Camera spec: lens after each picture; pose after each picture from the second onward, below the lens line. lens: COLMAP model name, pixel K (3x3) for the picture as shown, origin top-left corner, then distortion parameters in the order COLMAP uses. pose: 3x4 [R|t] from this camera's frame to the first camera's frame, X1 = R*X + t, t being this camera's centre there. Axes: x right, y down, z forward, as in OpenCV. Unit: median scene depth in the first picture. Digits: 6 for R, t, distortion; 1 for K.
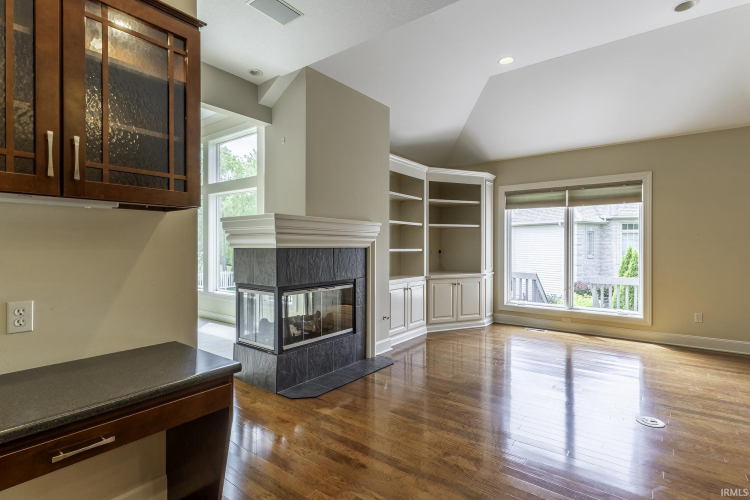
lens RADIAL K [[362.4, 0, 379.3], [0, 362.4, 246.8], [0, 0, 1]] dist [0.003954, -0.002857]
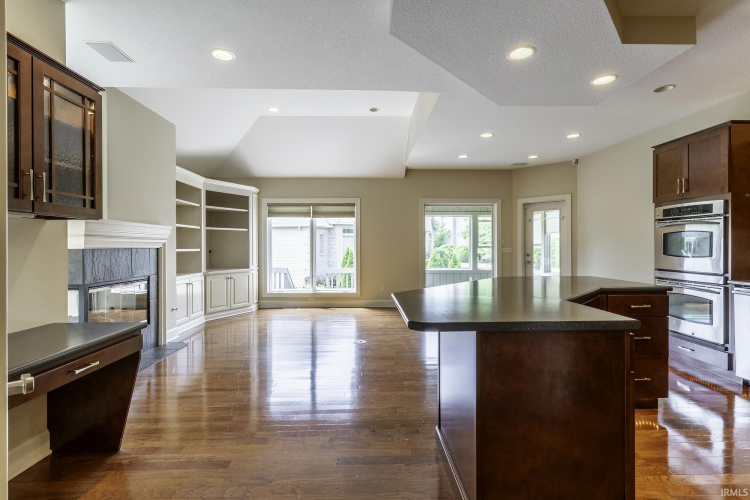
lens RADIAL K [[362.4, 0, 375.6], [0, 362.4, 246.8], [0, 0, 1]] dist [0.003954, -0.002857]
pose [[0.775963, -0.004812, 0.630760, -0.179160], [0.005143, 0.999986, 0.001302, 0.000311], [-0.630757, 0.002234, 0.775977, -0.247573]]
